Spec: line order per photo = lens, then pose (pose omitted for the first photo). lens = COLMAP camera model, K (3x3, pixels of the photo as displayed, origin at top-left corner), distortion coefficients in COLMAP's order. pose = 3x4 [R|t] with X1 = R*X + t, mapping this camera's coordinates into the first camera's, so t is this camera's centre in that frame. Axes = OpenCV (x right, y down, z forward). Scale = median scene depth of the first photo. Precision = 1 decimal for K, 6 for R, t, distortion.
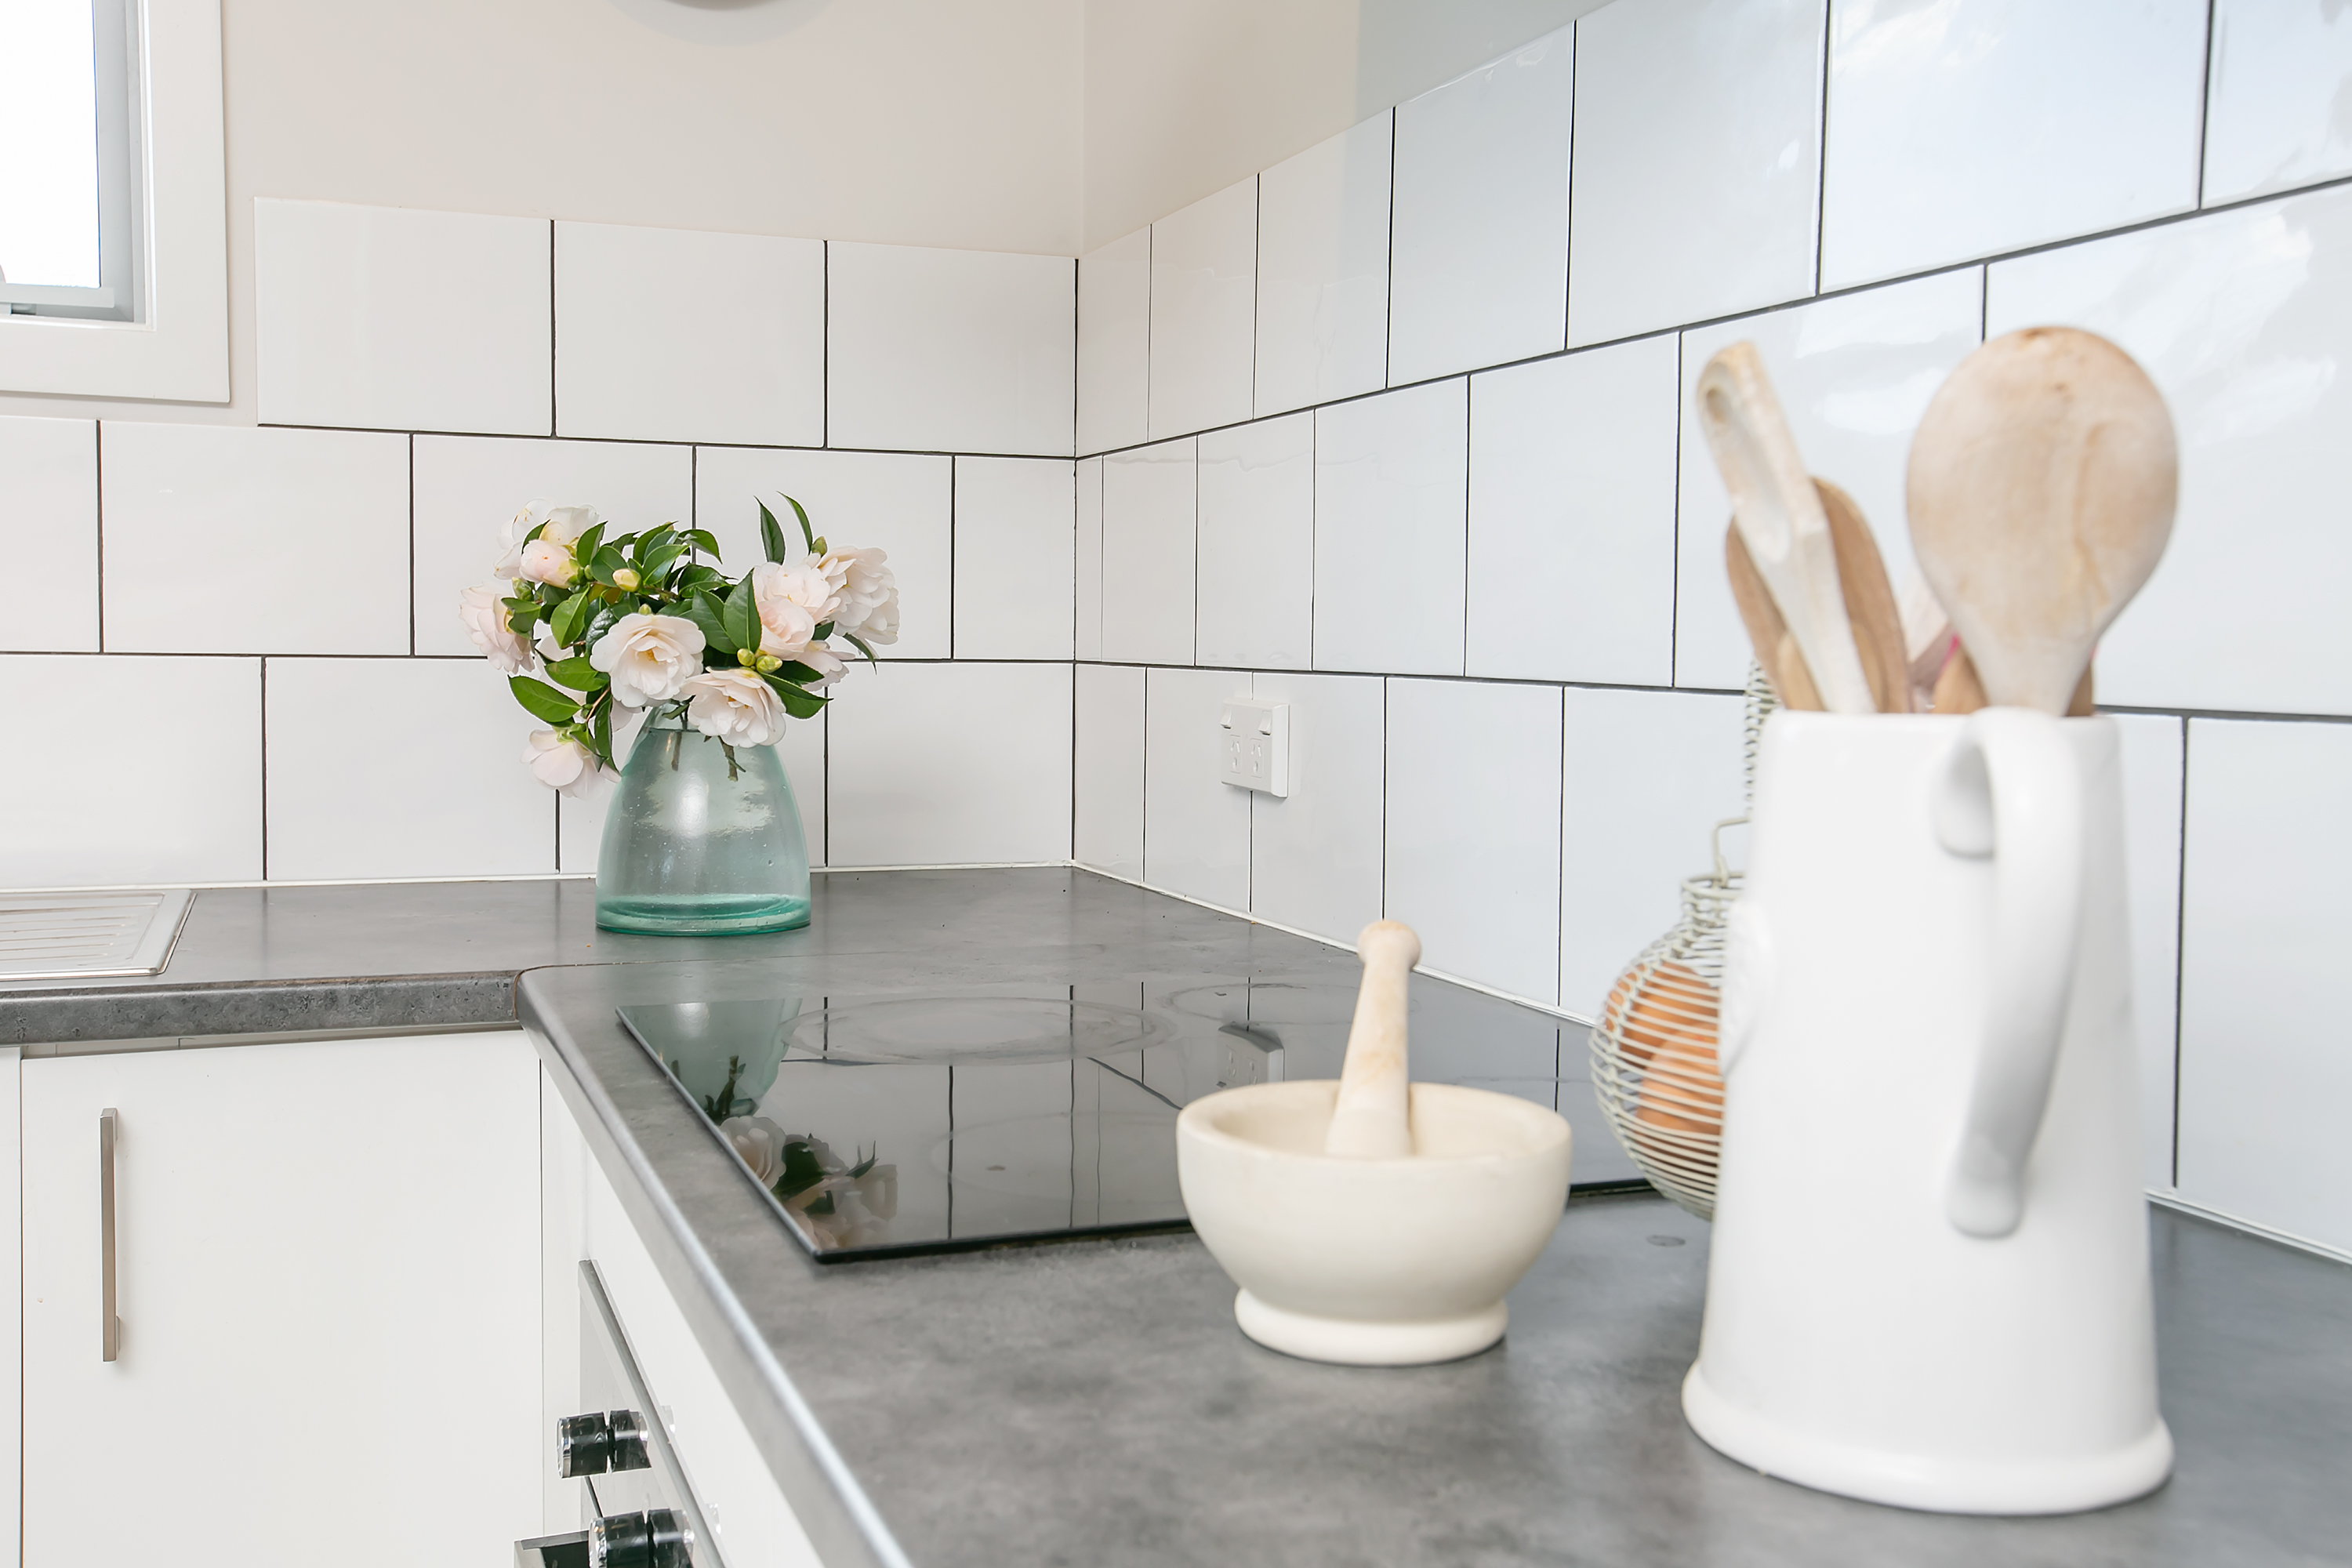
lens RADIAL K [[2409.7, 0, 1178.5], [0, 2409.7, 780.8], [0, 0, 1]] dist [-0.010906, 0.000000]
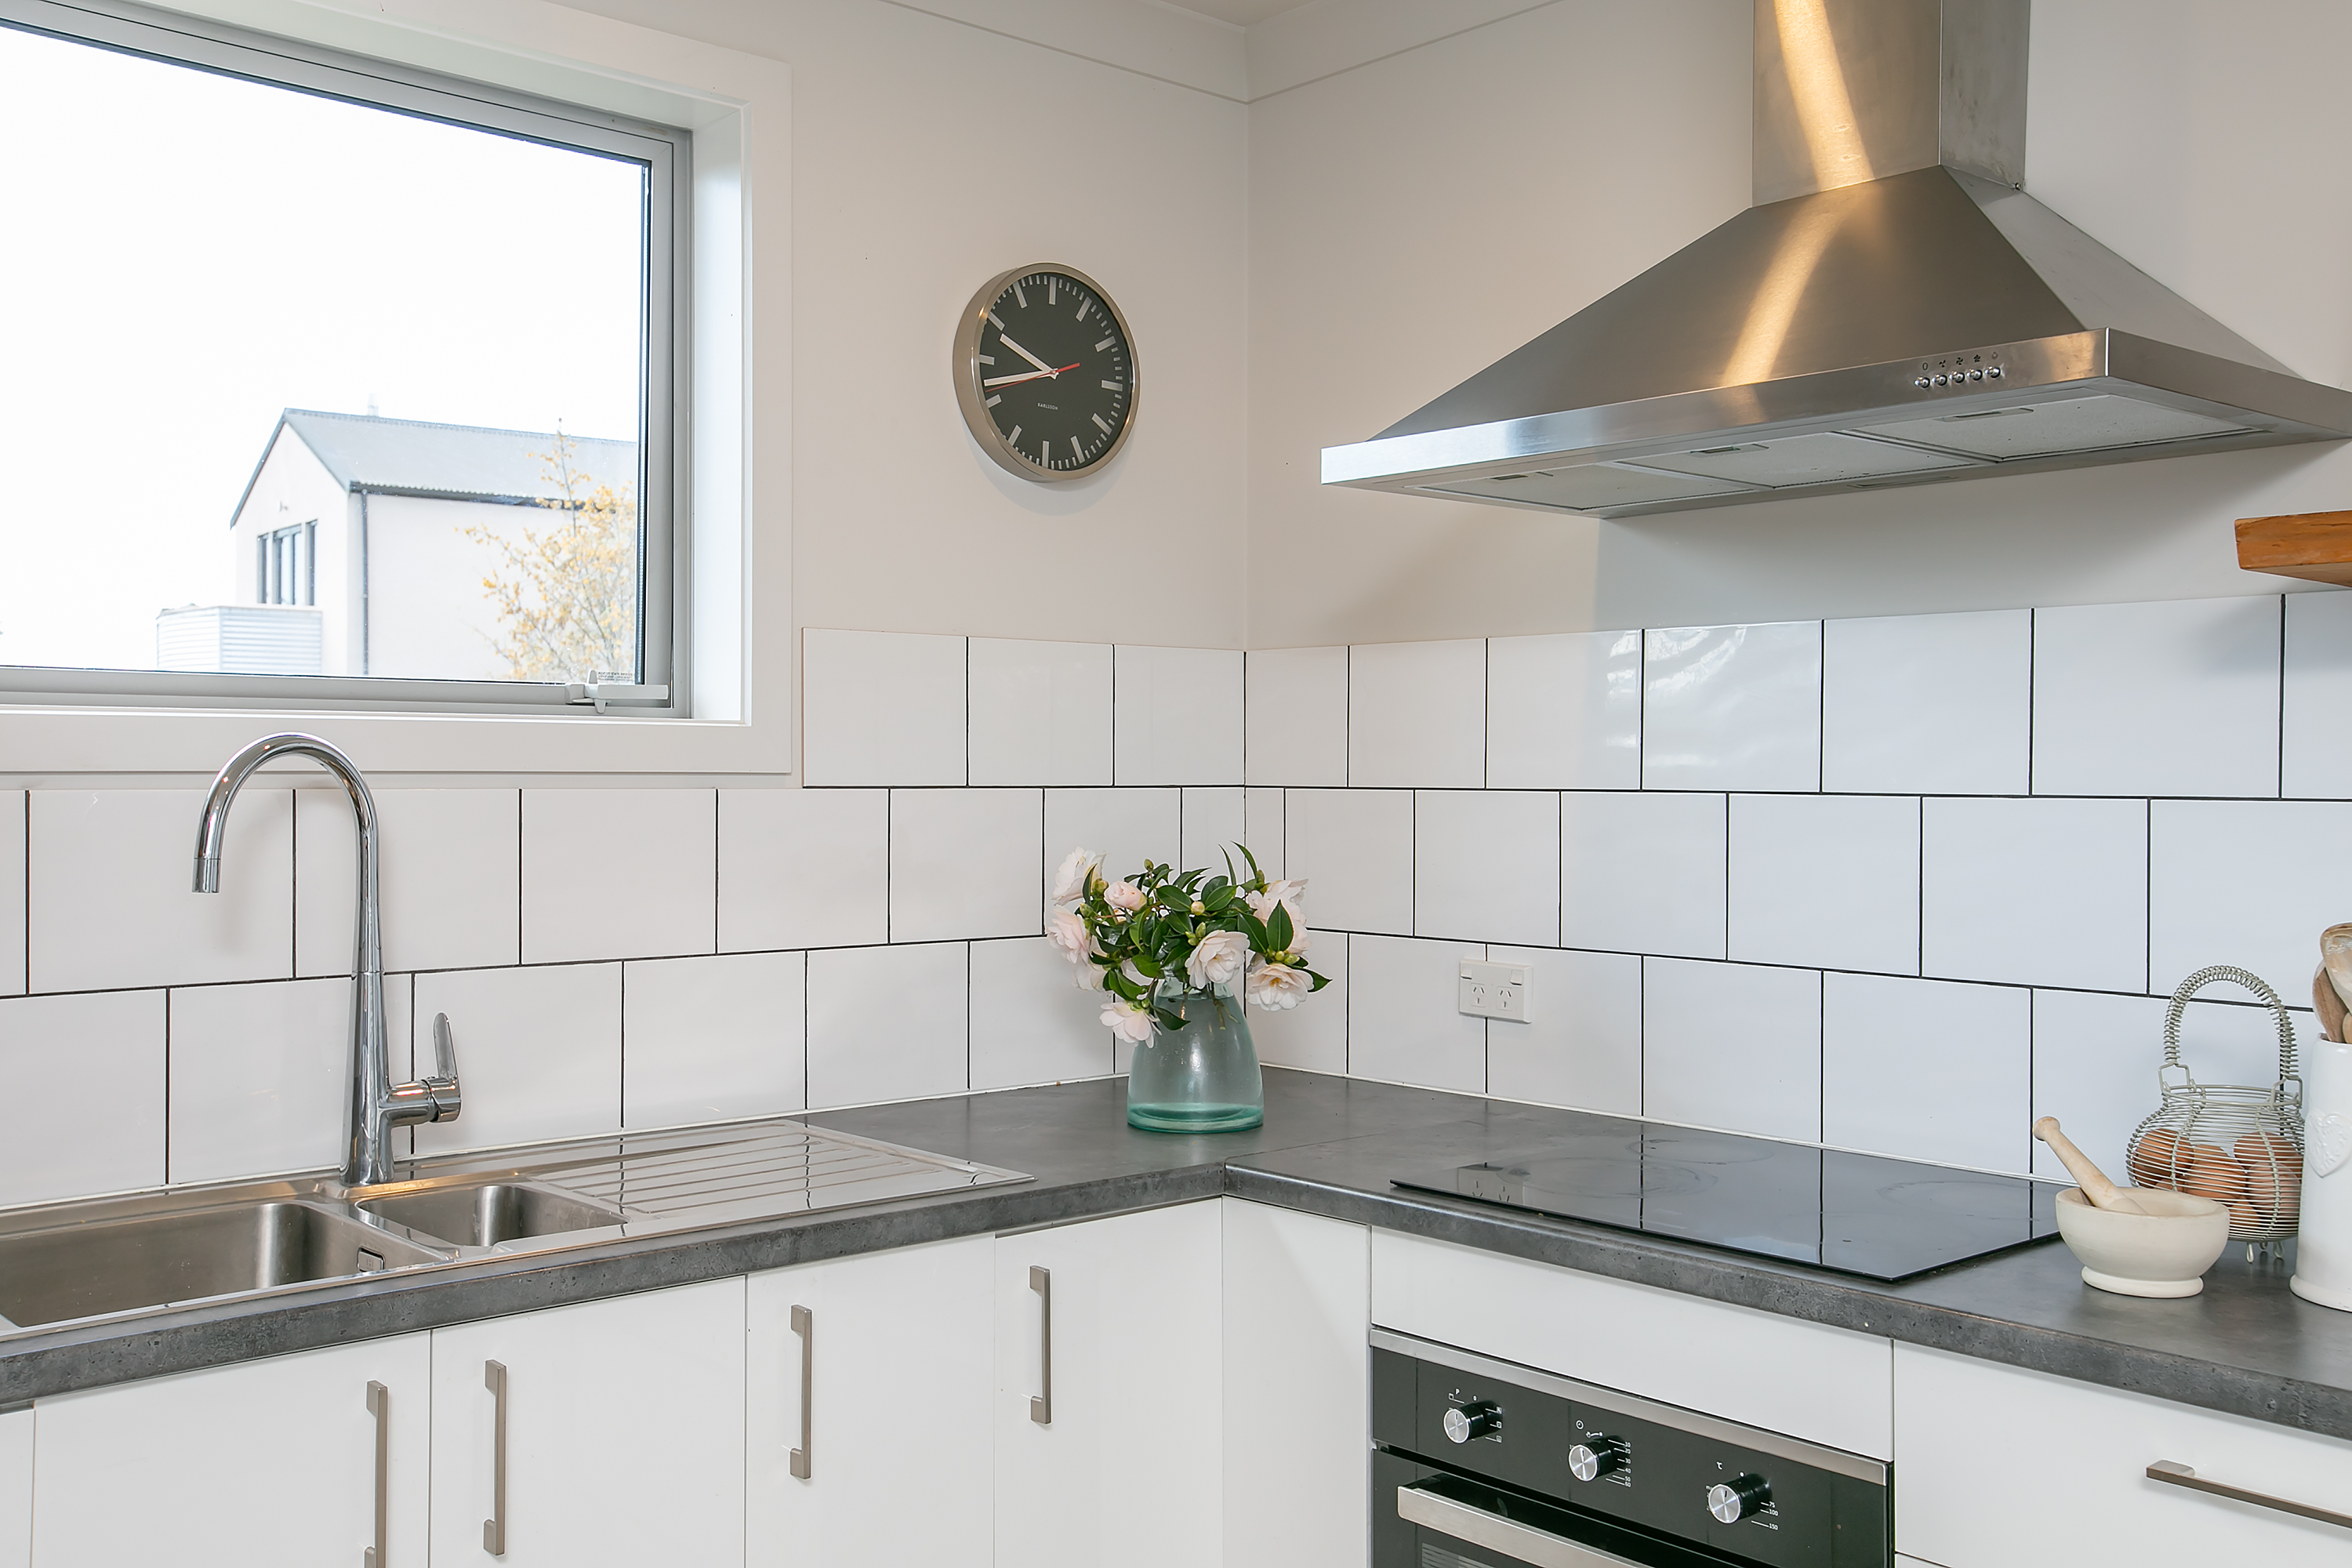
lens RADIAL K [[2409.7, 0, 1173.0], [0, 2409.7, 784.1], [0, 0, 1]] dist [-0.010906, 0.000000]
pose [[0.936350, -0.012848, 0.350832, -0.797555], [0.028729, 0.998783, -0.040101, -0.101839], [-0.349890, 0.047627, 0.935579, -0.475858]]
